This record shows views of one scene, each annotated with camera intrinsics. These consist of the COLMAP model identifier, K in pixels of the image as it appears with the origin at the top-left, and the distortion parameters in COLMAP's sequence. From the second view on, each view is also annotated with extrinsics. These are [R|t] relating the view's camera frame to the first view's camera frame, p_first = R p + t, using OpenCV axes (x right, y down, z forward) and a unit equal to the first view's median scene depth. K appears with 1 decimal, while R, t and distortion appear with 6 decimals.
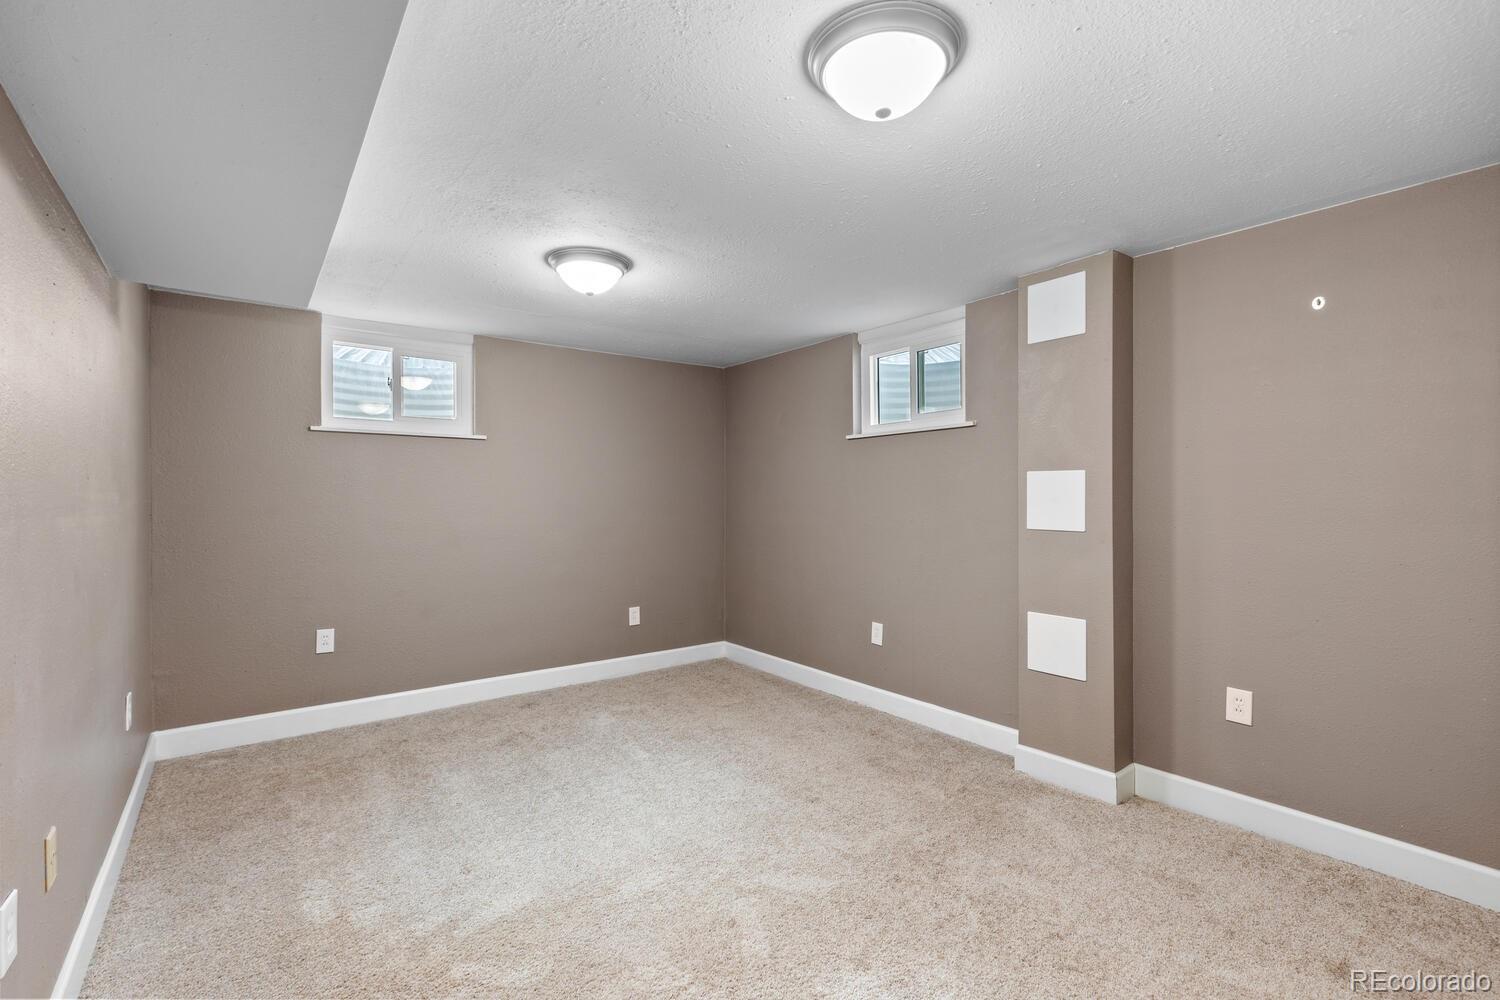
lens RADIAL K [[680.2, 0, 751.8], [0, 680.2, 497.6], [0, 0, 1]] dist [0.005370, -0.002753]
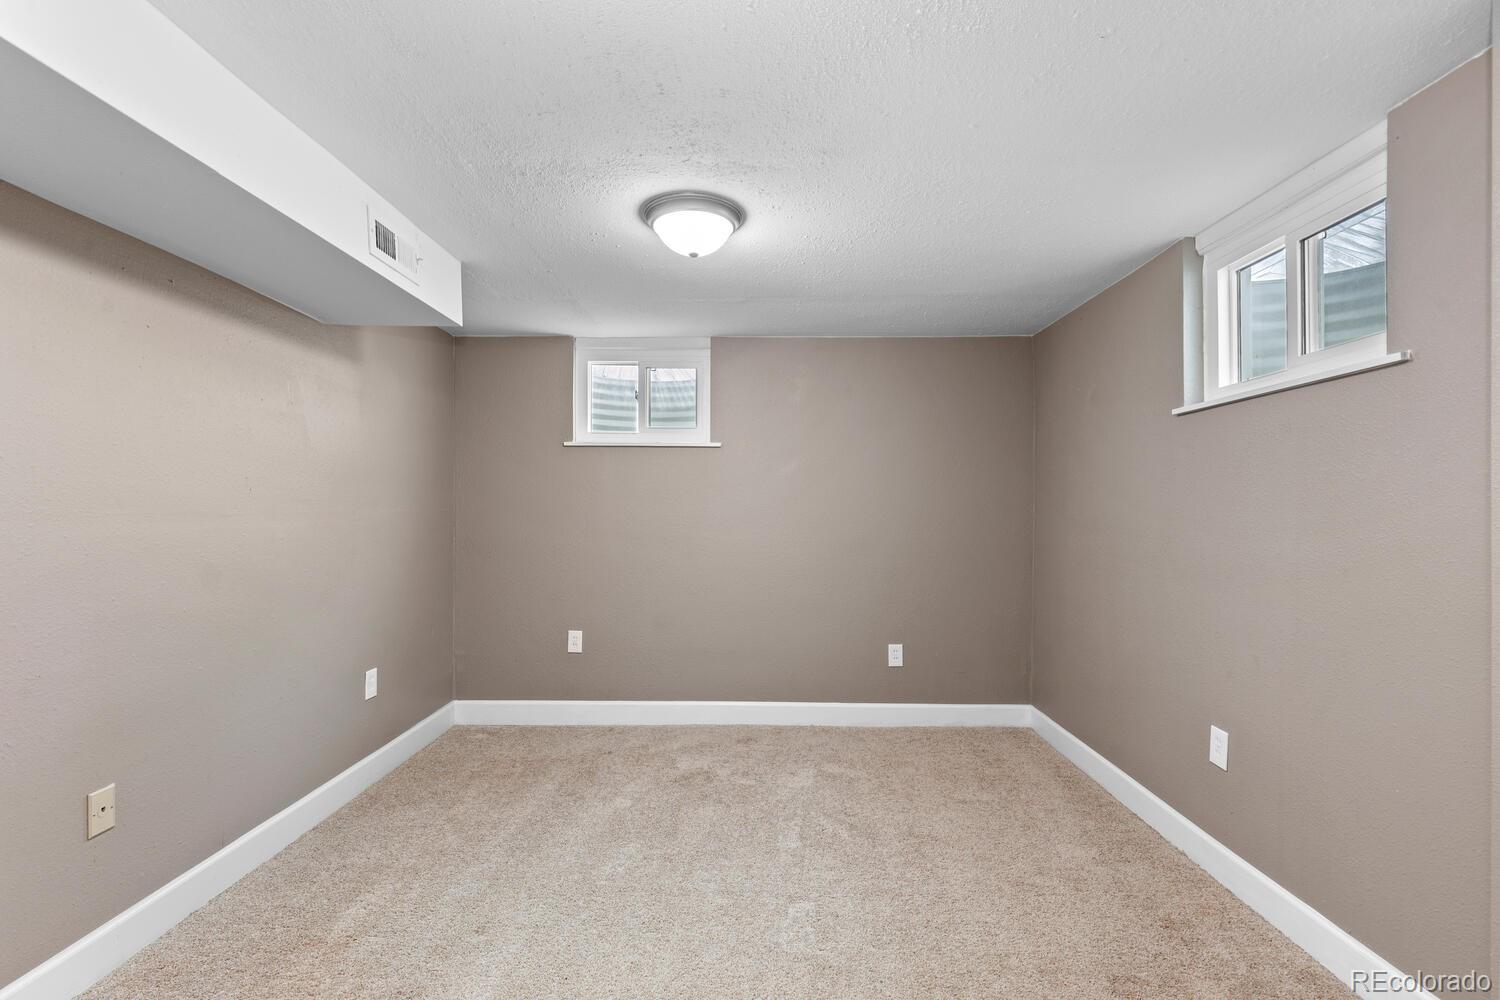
lens RADIAL K [[680.2, 0, 746.6], [0, 680.2, 505.3], [0, 0, 1]] dist [0.005370, -0.002753]
pose [[0.786101, 0.000547, -0.618098, 0.230173], [-0.005801, 0.999962, -0.006493, 0.001679], [0.618071, 0.008689, 0.786074, 0.301775]]
